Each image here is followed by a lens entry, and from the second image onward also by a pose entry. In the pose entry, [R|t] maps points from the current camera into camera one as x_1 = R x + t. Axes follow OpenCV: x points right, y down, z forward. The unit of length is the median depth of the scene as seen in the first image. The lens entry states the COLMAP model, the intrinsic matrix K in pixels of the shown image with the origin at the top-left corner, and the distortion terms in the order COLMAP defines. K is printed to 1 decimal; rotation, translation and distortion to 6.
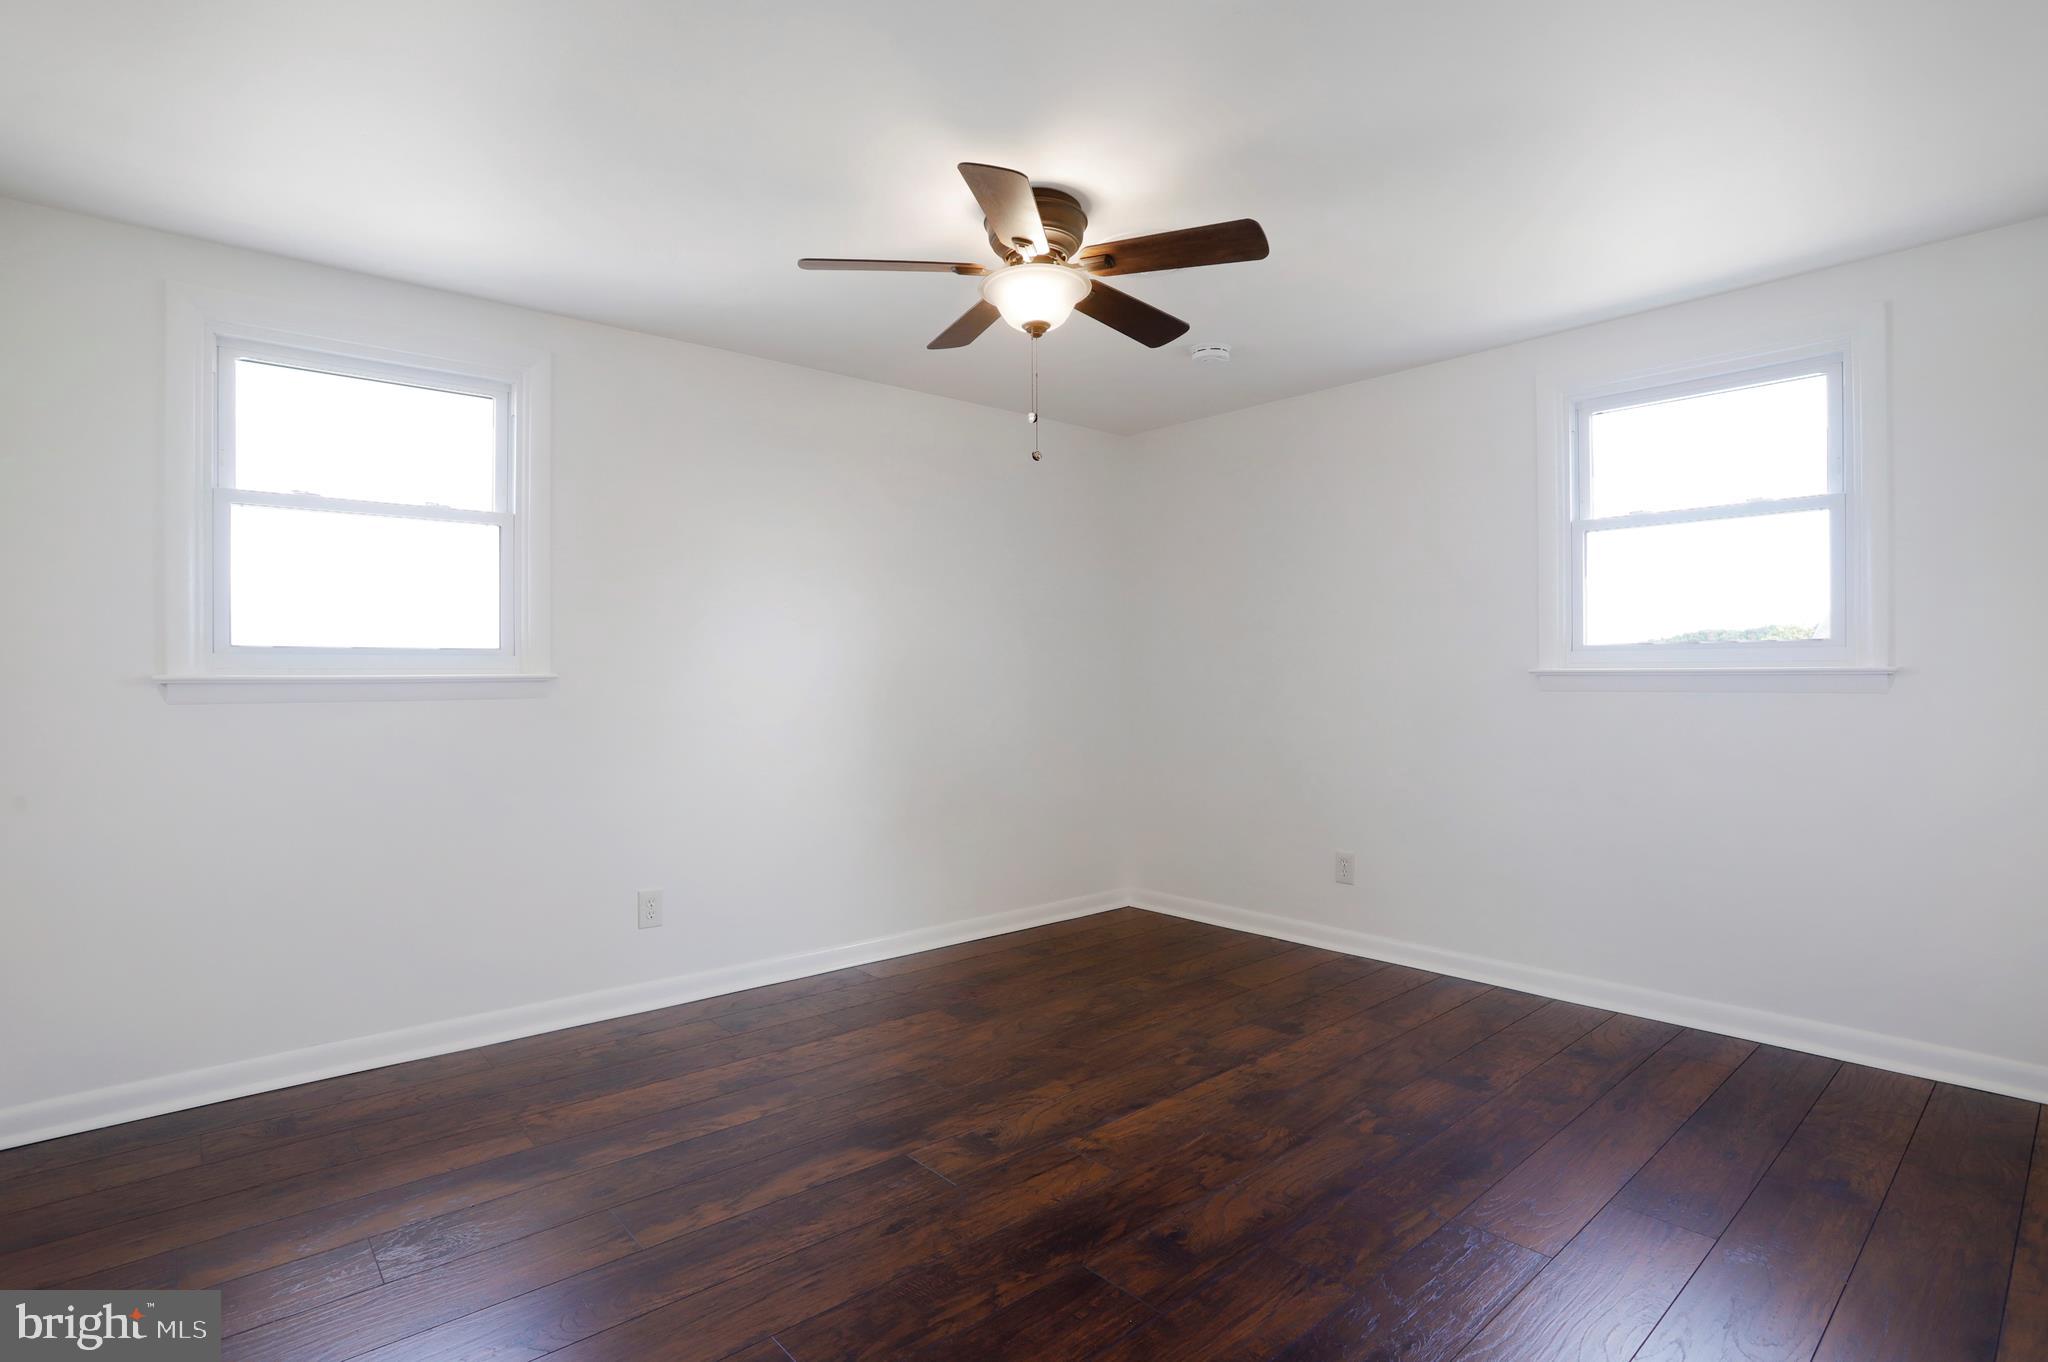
lens RADIAL K [[1006.8, 0, 1030.7], [0, 1006.8, 680.7], [0, 0, 1]] dist [-0.067907, 0.030904]
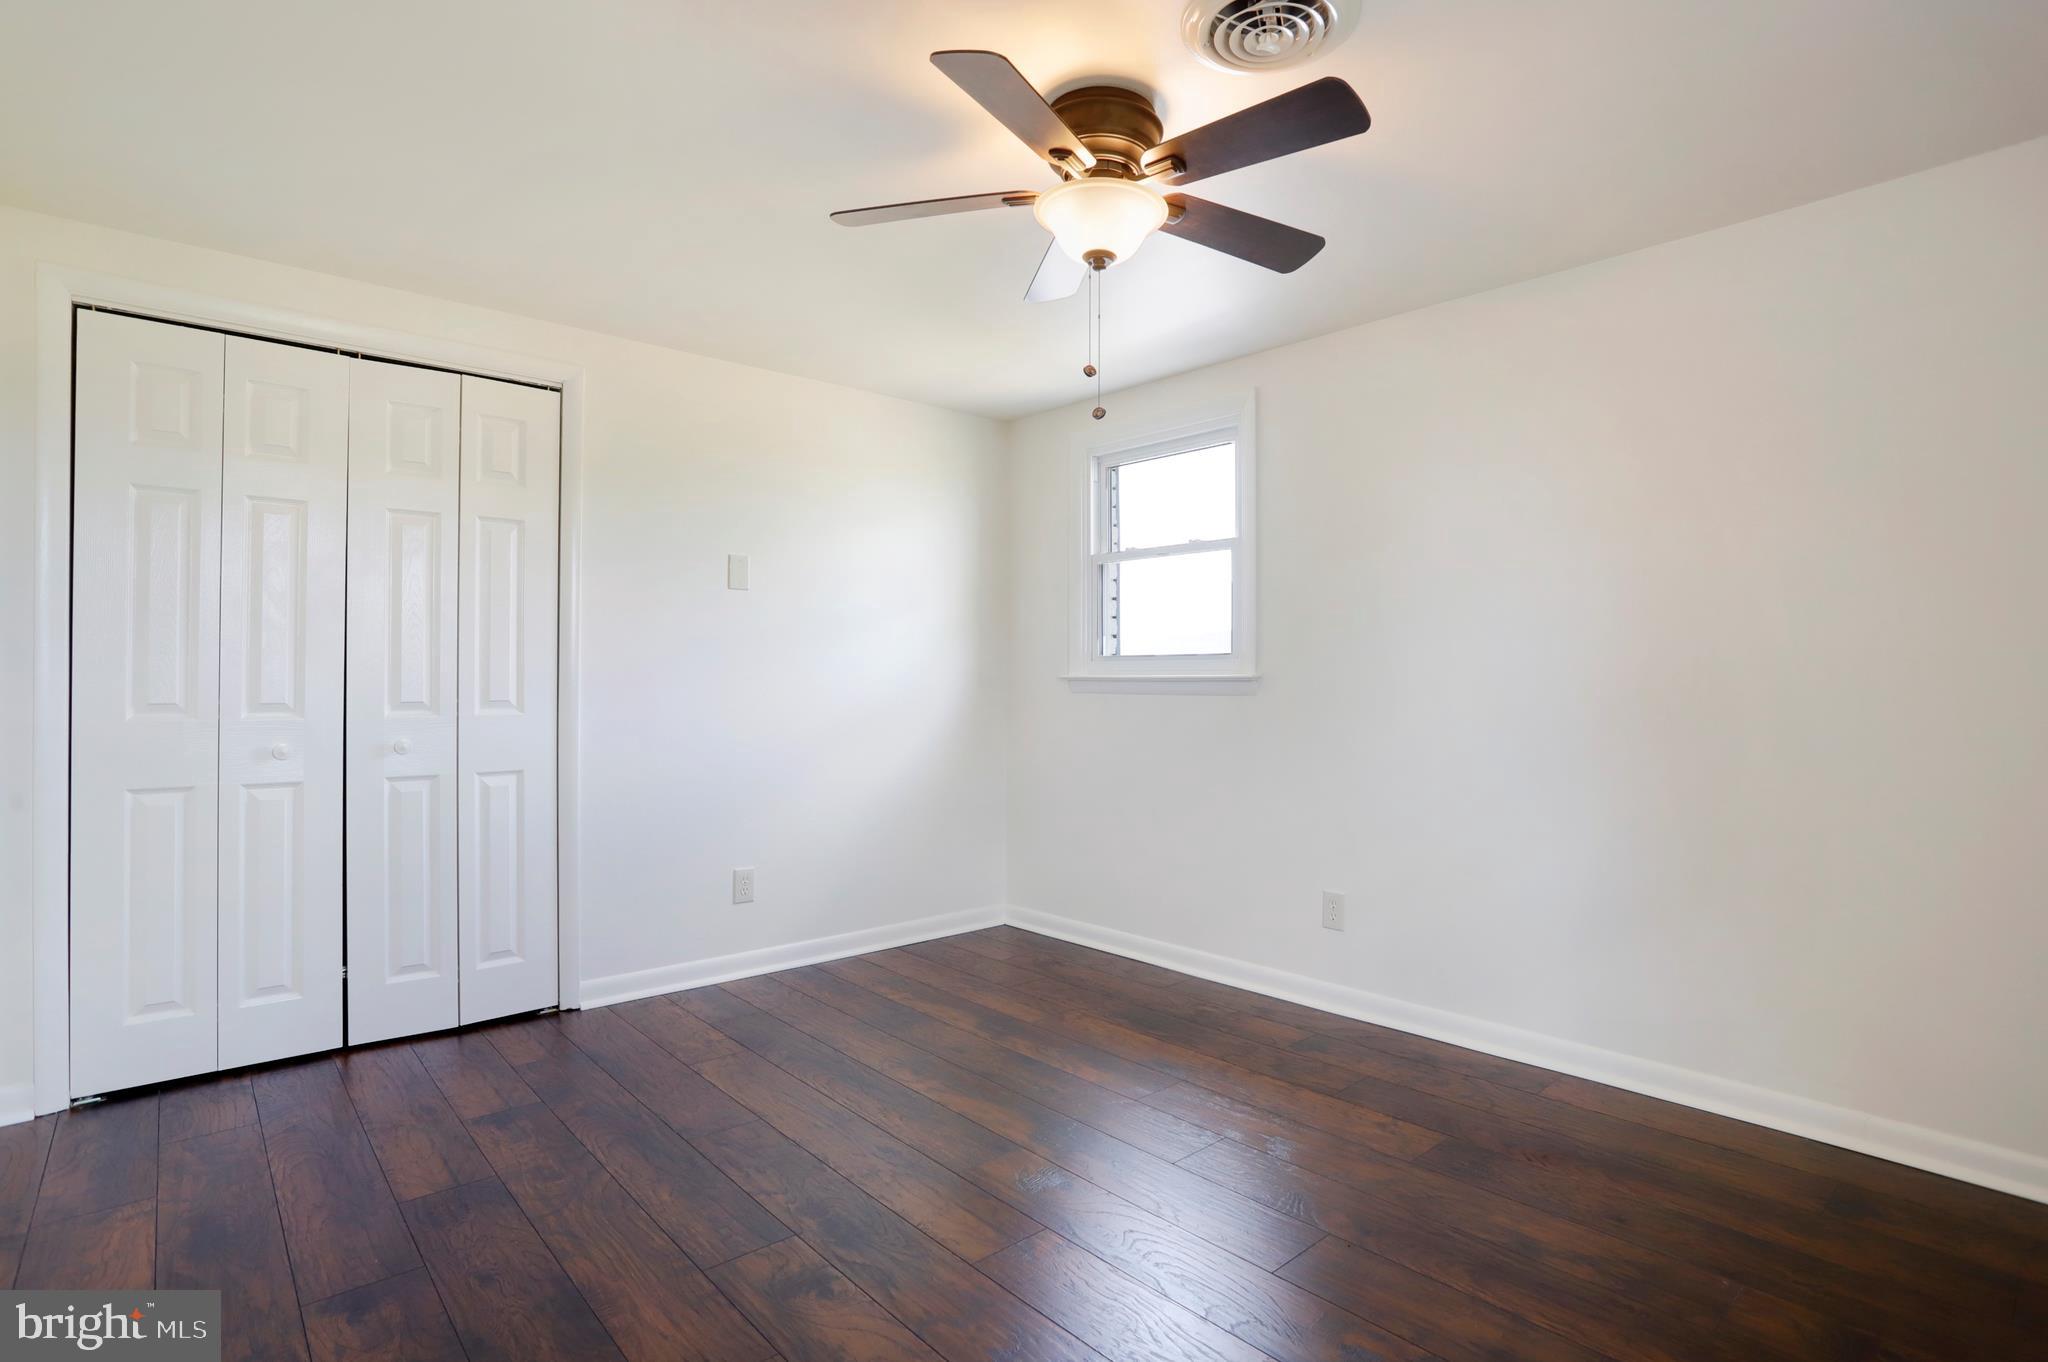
lens RADIAL K [[1025.9, 0, 1010.6], [0, 1025.9, 700.3], [0, 0, 1]] dist [-0.024873, 0.000290]
pose [[-0.003522, 0.027529, -0.999615, 0.784840], [0.004913, 0.999609, 0.027511, -0.011617], [0.999982, -0.004815, -0.003656, 0.850137]]
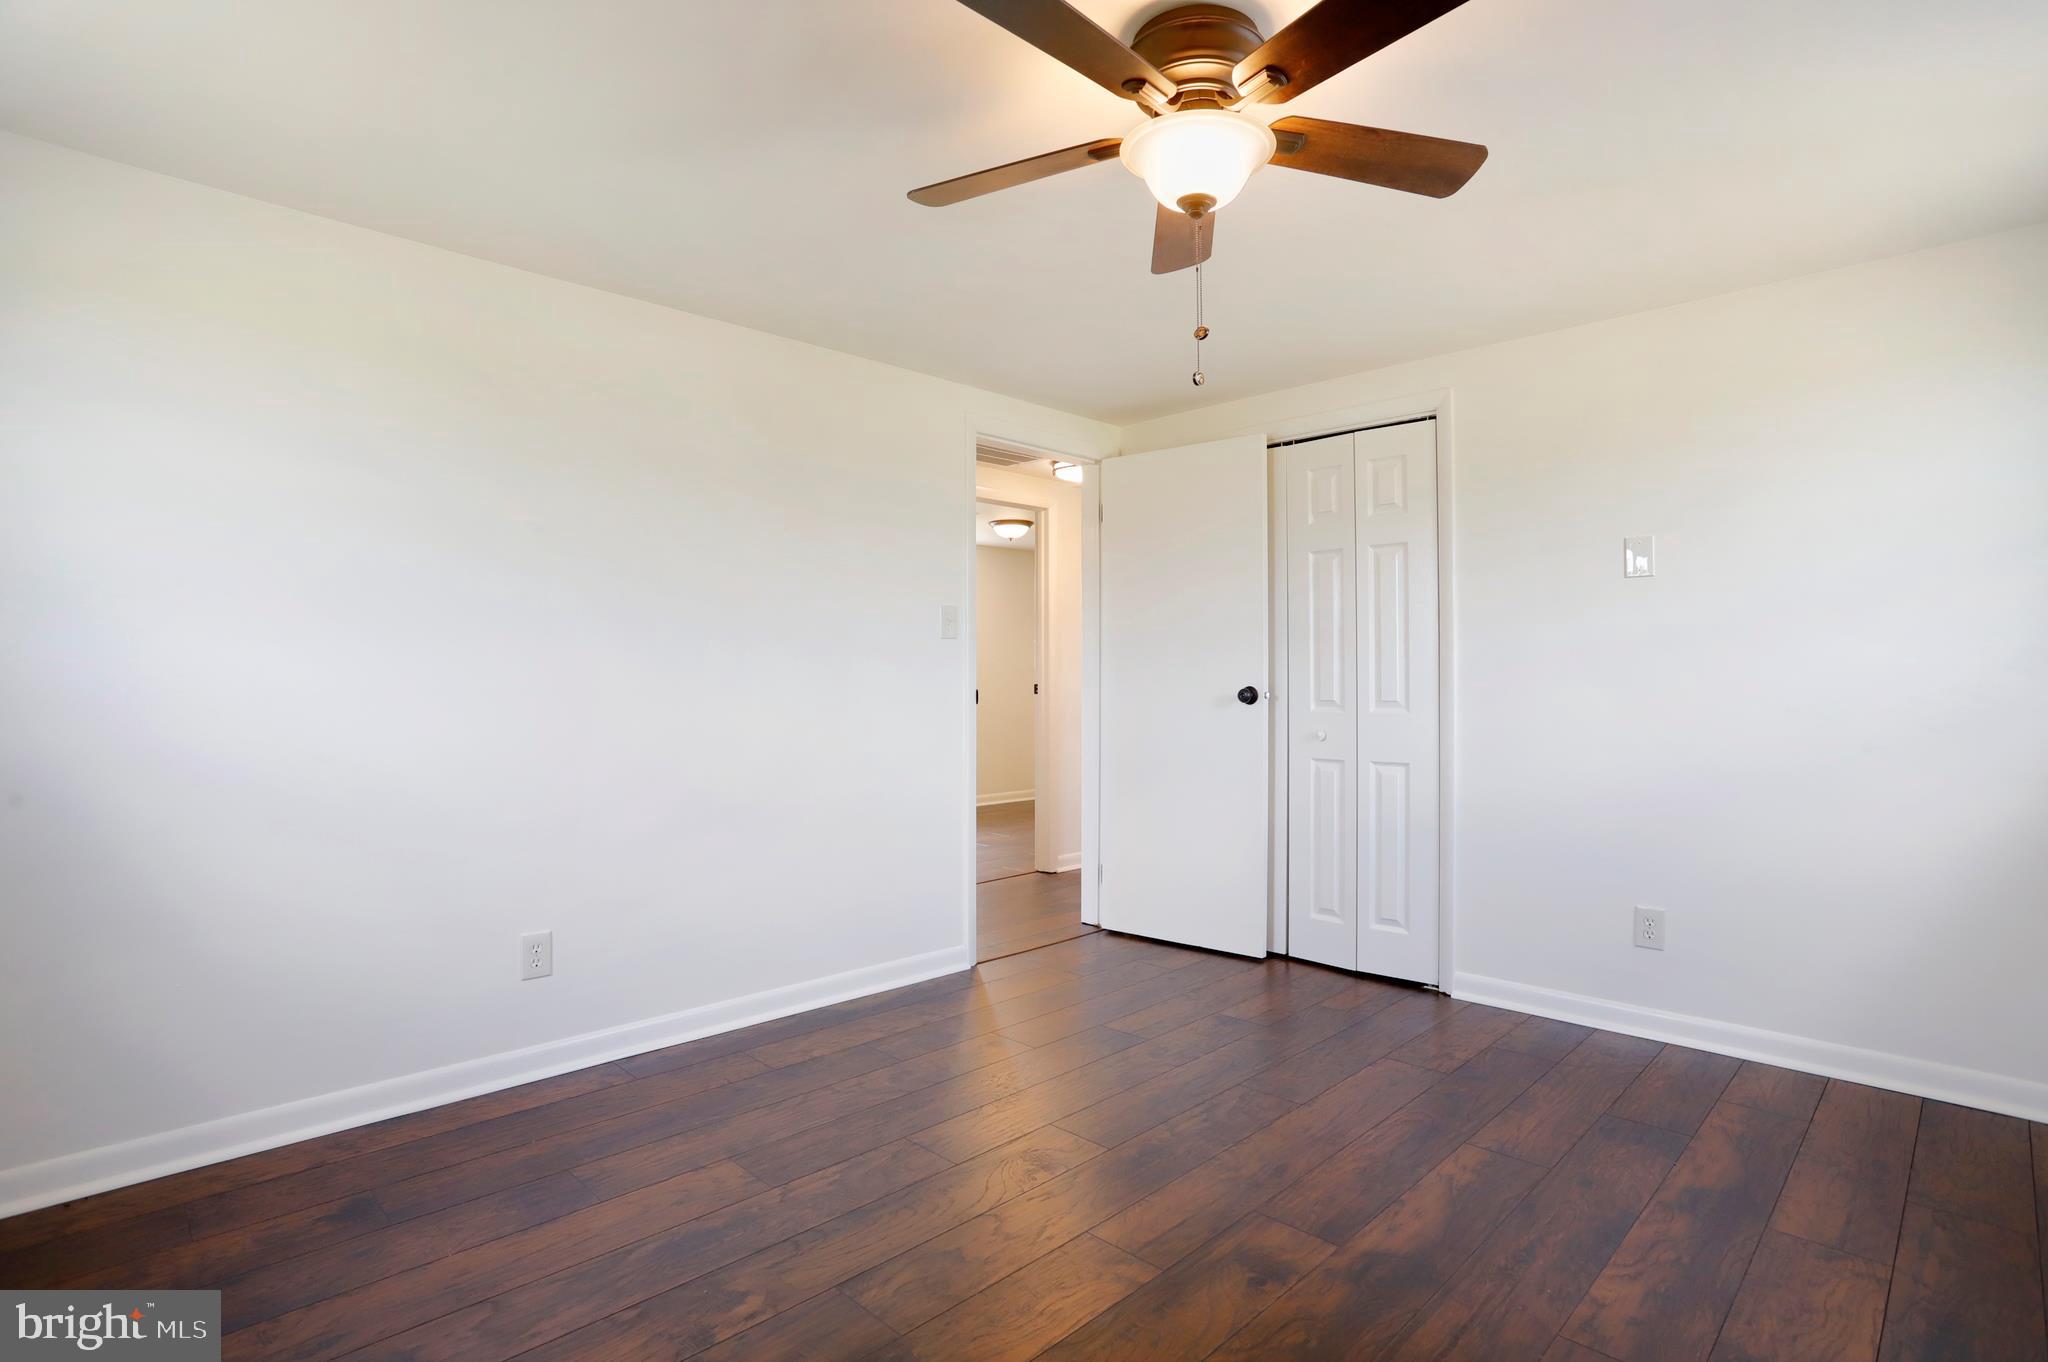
lens RADIAL K [[1006.8, 0, 1030.7], [0, 1006.8, 680.7], [0, 0, 1]] dist [-0.067907, 0.030904]
pose [[-0.997887, 0.008939, -0.064352, 0.160783], [0.009569, 0.999909, -0.009492, -0.000518], [0.064261, -0.010088, -0.997882, 1.565105]]
